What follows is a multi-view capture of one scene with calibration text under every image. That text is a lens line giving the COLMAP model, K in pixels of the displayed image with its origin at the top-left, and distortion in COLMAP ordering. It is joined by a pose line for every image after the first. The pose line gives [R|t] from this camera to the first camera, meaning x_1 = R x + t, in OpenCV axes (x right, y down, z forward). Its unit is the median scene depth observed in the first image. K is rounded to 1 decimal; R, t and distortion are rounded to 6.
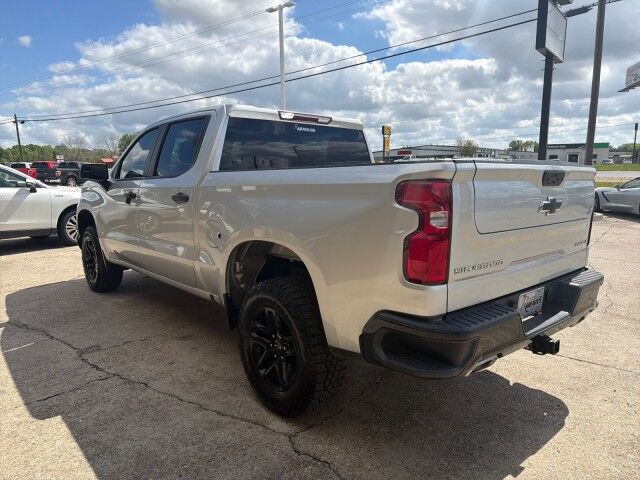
lens RADIAL K [[449.5, 0, 317.7], [0, 449.5, 250.5], [0, 0, 1]] dist [0.036475, -0.049574]
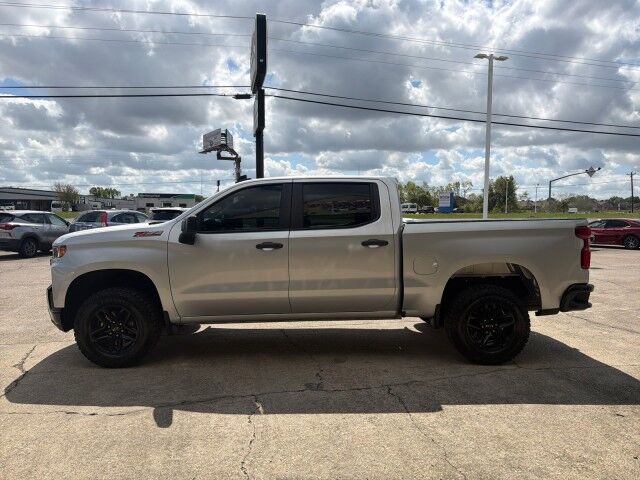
lens RADIAL K [[449.5, 0, 318.1], [0, 449.5, 240.9], [0, 0, 1]] dist [0.036475, -0.049574]
pose [[0.643922, -0.038187, 0.764138, -1.219422], [0.130579, 0.989585, -0.060583, -0.055678], [-0.753866, 0.138791, 0.642202, 0.236164]]
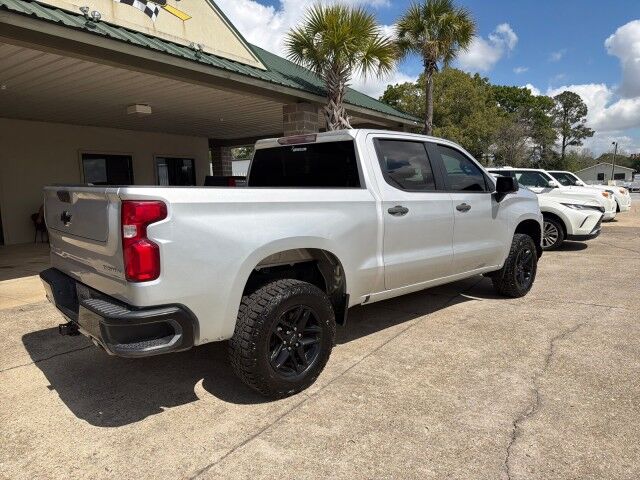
lens RADIAL K [[449.5, 0, 321.0], [0, 449.5, 245.6], [0, 0, 1]] dist [0.036475, -0.049574]
pose [[0.046356, 0.137400, -0.989430, 1.069736], [-0.153981, 0.979640, 0.128826, -0.176701], [0.986986, 0.146381, 0.066569, 0.960241]]
